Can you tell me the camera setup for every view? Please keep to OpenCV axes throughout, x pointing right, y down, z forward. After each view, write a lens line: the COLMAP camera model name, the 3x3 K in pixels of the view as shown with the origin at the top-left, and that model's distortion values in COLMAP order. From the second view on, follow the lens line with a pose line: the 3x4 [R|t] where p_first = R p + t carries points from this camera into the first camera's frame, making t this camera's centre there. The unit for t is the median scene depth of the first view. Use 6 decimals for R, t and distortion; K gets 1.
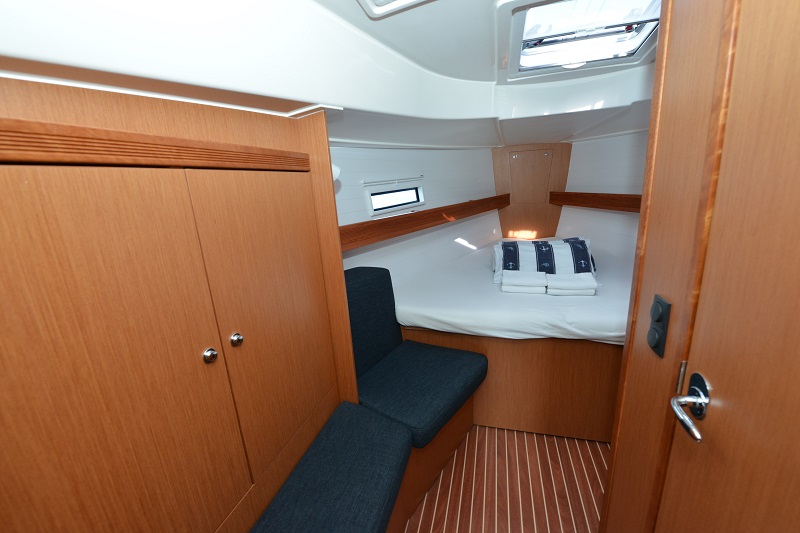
lens RADIAL K [[320.1, 0, 400.8], [0, 320.1, 263.9], [0, 0, 1]] dist [-0.017082, 0.000103]
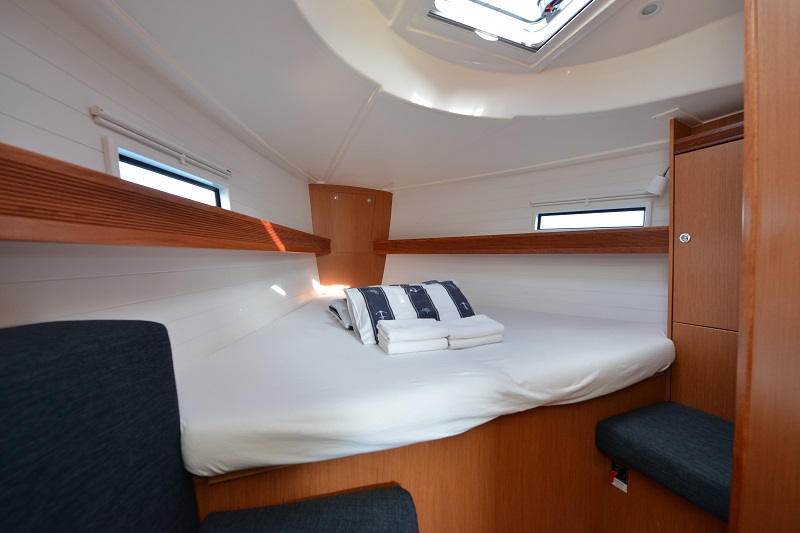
lens RADIAL K [[320.1, 0, 400.8], [0, 320.1, 263.9], [0, 0, 1]] dist [-0.017082, 0.000103]
pose [[0.768521, 0.056124, 0.637358, -0.065164], [0.095104, 0.975059, -0.200537, 0.046507], [-0.632717, 0.214732, 0.744016, 0.529585]]
